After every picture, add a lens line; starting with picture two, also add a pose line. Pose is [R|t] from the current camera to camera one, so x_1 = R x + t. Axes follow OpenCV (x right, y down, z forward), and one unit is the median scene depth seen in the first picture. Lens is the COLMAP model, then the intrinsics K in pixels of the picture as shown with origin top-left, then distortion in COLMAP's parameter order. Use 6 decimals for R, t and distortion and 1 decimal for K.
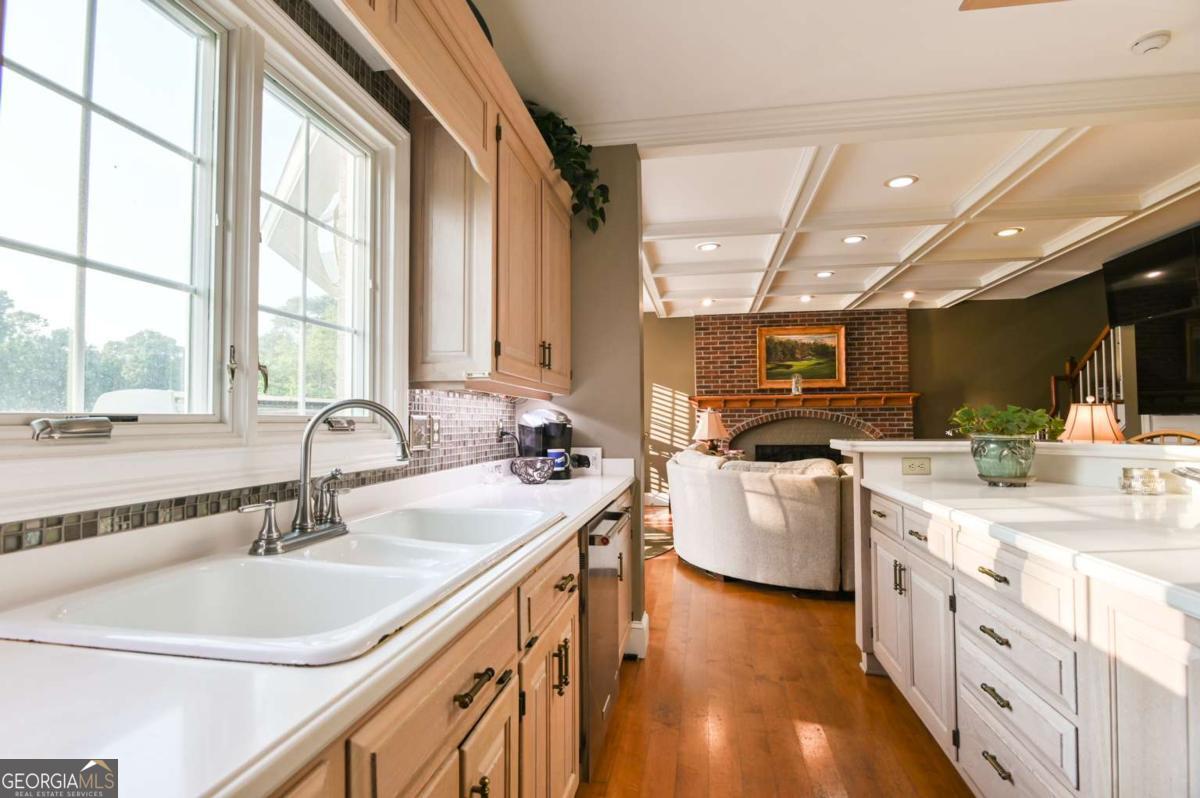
lens RADIAL K [[589.3, 0, 596.6], [0, 589.3, 398.4], [0, 0, 1]] dist [-0.023114, 0.000806]
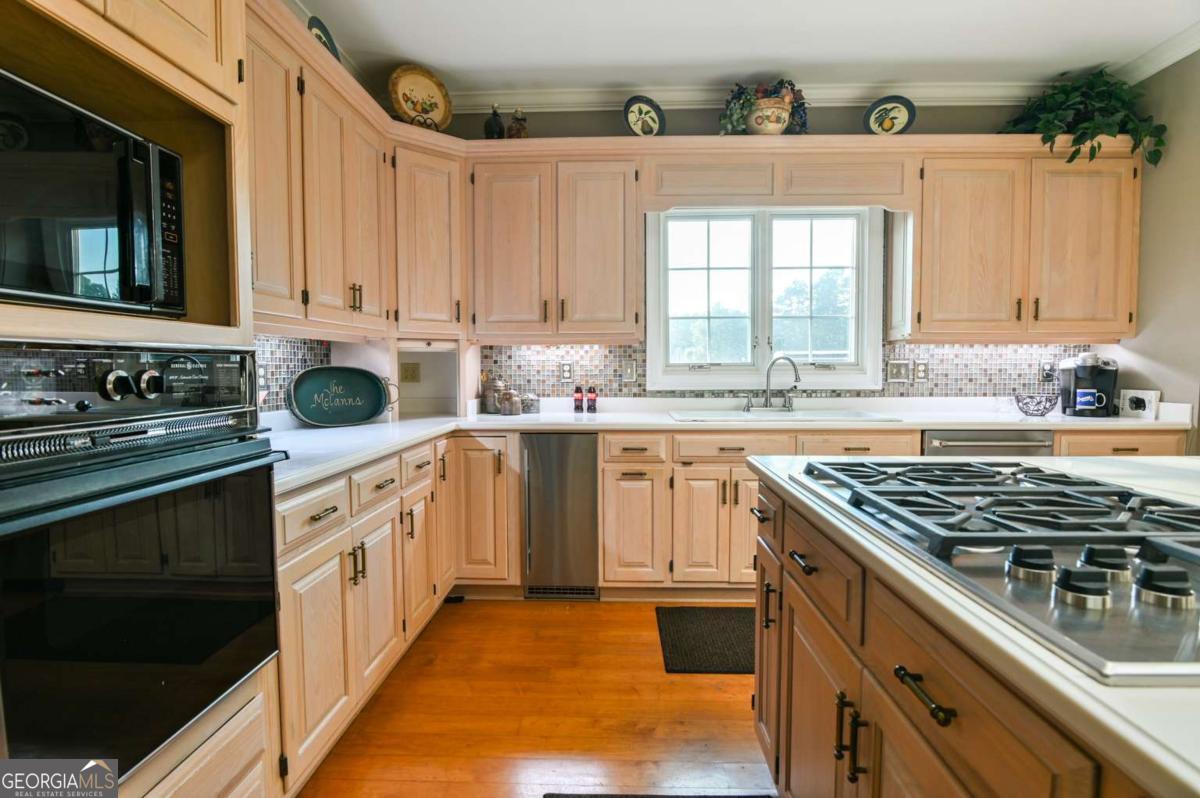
lens RADIAL K [[589.3, 0, 594.9], [0, 589.3, 398.9], [0, 0, 1]] dist [-0.023114, 0.000806]
pose [[0.131200, 0.052738, -0.989952, 1.004260], [0.042048, 0.997389, 0.058707, 0.002197], [0.990464, -0.049328, 0.128640, -0.049624]]
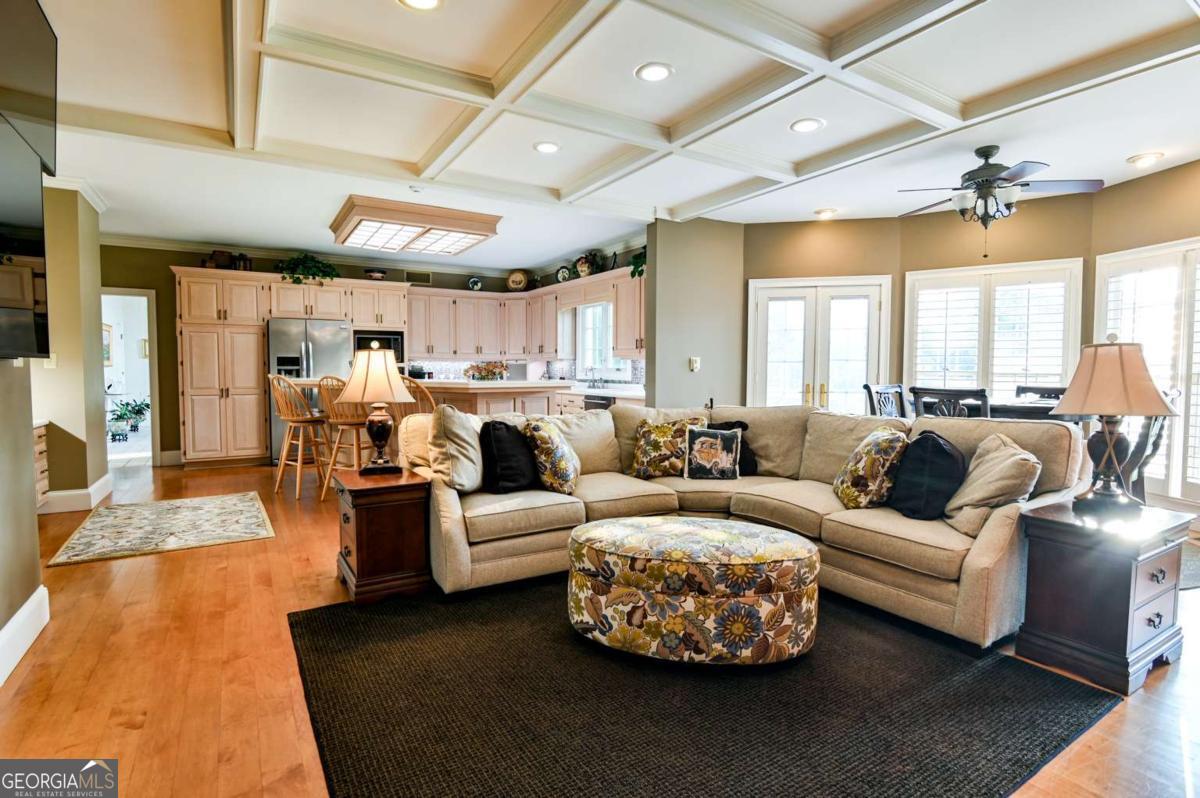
lens RADIAL K [[589.3, 0, 598.6], [0, 589.3, 399.1], [0, 0, 1]] dist [-0.023114, 0.000806]
pose [[-0.742394, 0.035476, -0.669024, 1.844021], [0.024895, 0.999368, 0.025368, 0.101148], [0.669501, 0.002178, -0.742808, 2.868507]]
